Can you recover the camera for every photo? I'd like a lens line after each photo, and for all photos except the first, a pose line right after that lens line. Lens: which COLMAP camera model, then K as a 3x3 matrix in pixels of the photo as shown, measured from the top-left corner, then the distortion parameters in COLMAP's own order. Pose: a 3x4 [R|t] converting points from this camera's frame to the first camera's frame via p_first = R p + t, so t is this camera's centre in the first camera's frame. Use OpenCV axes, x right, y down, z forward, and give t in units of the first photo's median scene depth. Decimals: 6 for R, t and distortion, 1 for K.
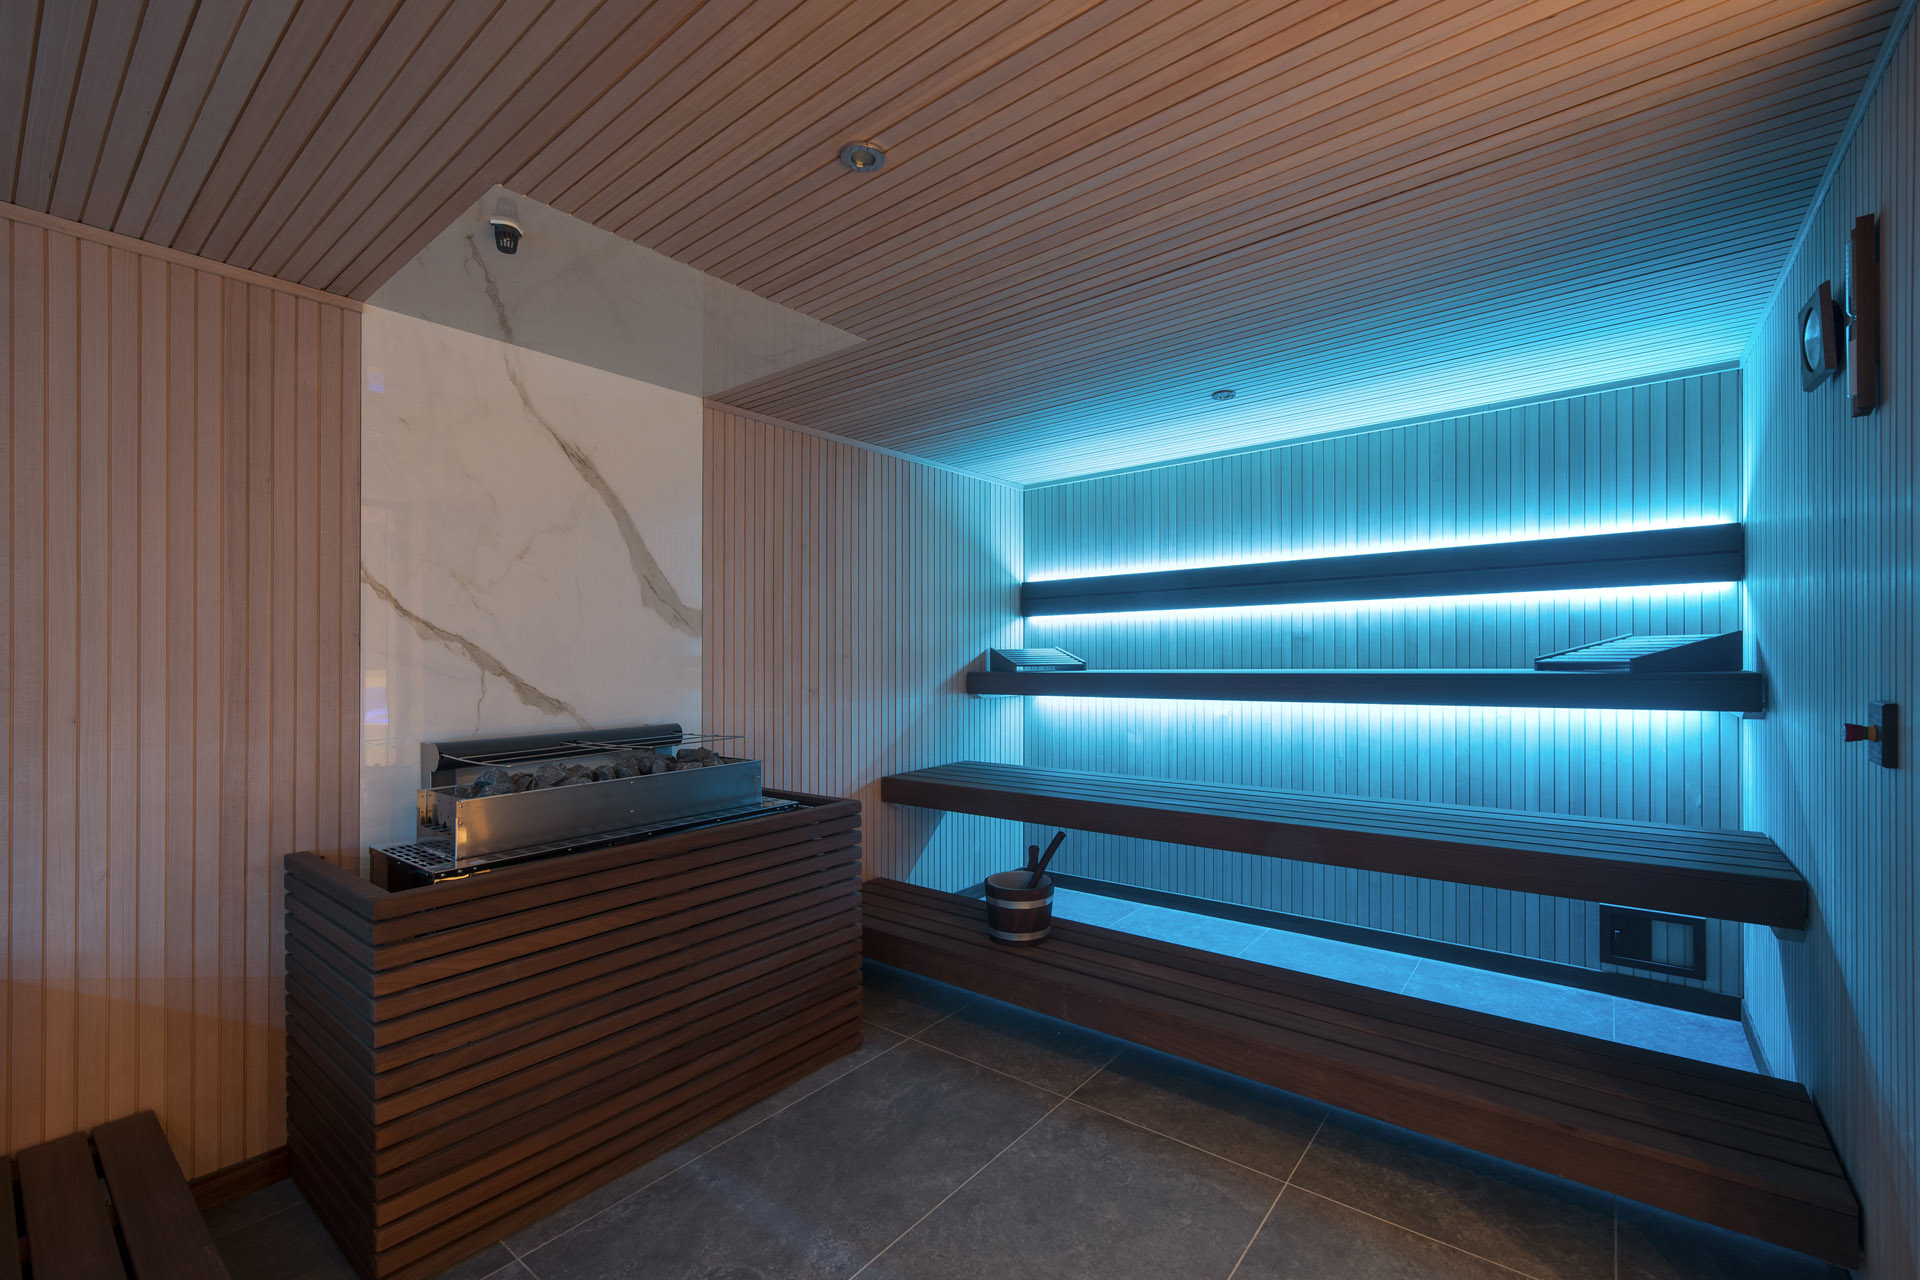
lens RADIAL K [[804.0, 0, 970.3], [0, 804.0, 651.7], [0, 0, 1]] dist [0.001539, 0.000209]
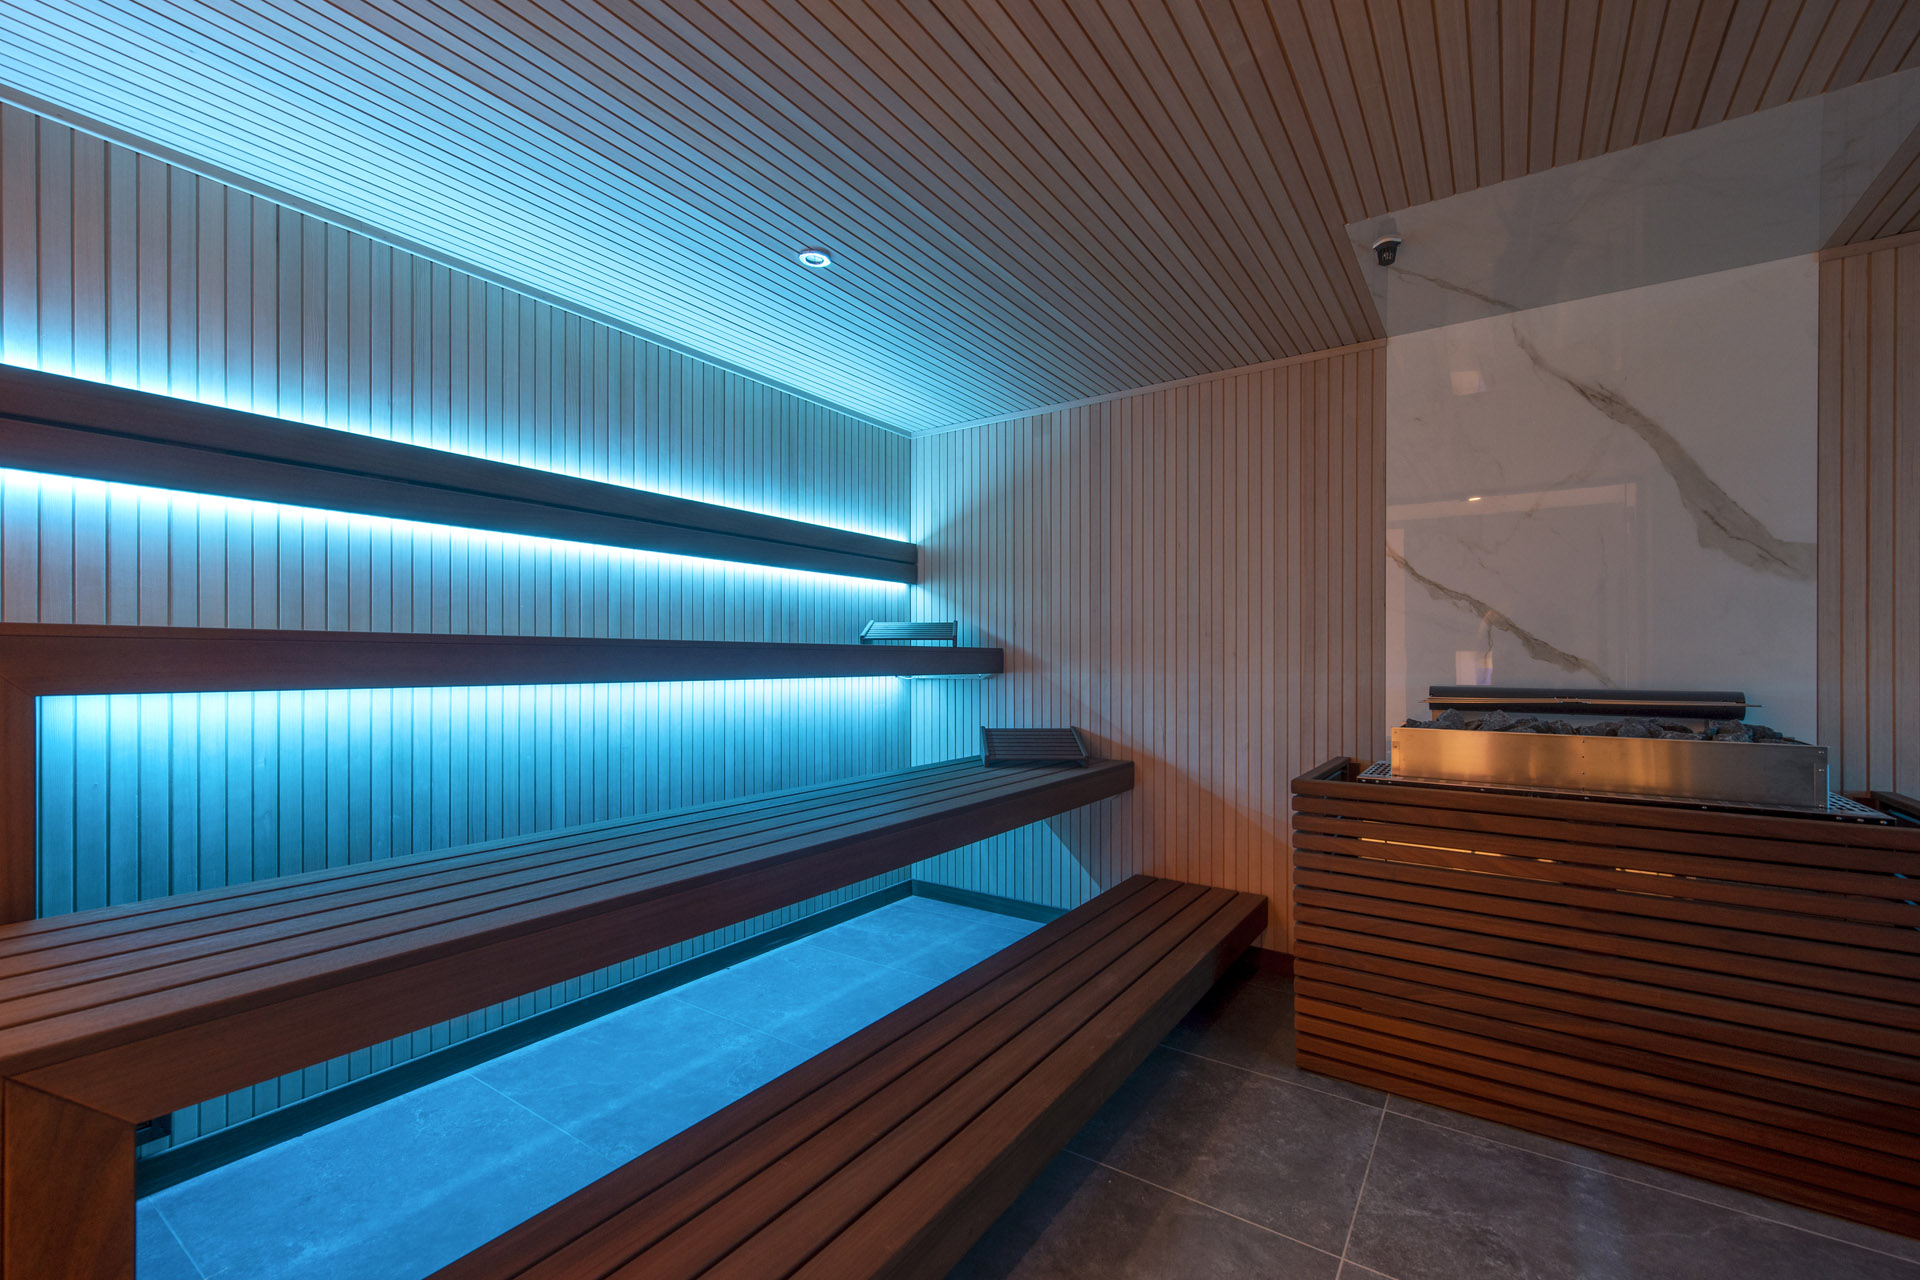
lens RADIAL K [[804.0, 0, 968.5], [0, 804.0, 645.2], [0, 0, 1]] dist [0.001539, 0.000209]
pose [[0.066526, -0.002879, -0.997781, 0.448758], [0.001259, 0.999995, -0.002802, 0.054440], [0.997784, -0.001070, 0.066530, 0.237823]]
